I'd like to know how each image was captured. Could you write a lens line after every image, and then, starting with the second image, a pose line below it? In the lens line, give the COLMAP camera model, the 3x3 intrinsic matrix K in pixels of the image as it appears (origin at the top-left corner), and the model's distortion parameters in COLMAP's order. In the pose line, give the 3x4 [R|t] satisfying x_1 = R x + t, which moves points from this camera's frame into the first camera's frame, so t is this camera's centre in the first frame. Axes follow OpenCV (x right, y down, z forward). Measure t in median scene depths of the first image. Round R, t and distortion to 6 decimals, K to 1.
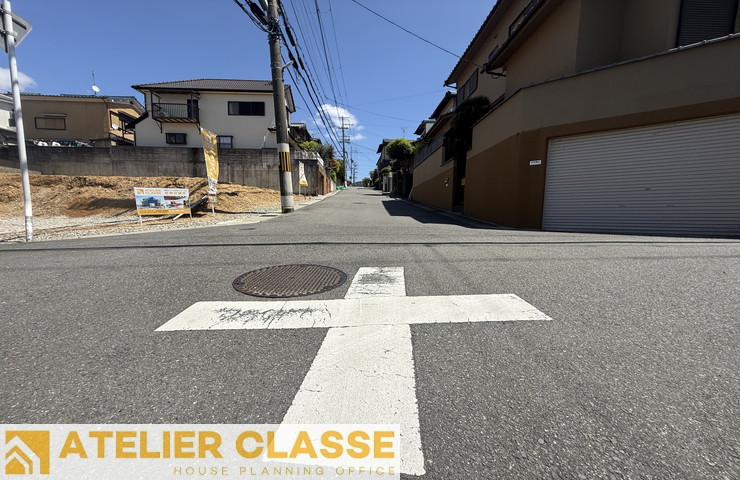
lens RADIAL K [[294.2, 0, 367.2], [0, 294.2, 252.2], [0, 0, 1]] dist [-0.001762, 0.001136]
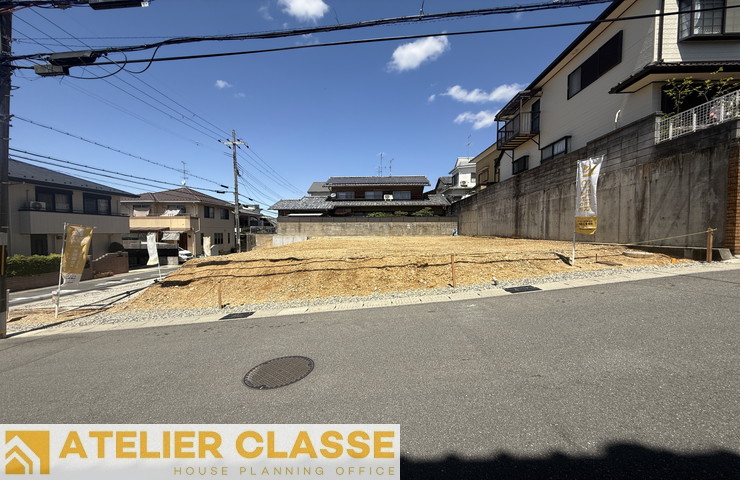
lens RADIAL K [[294.2, 0, 367.9], [0, 294.2, 246.2], [0, 0, 1]] dist [-0.001762, 0.001136]
pose [[-0.071080, 0.032647, -0.996936, 0.110925], [-0.120584, 0.991853, 0.041078, -0.178654], [0.990155, 0.123134, -0.066564, 0.719679]]
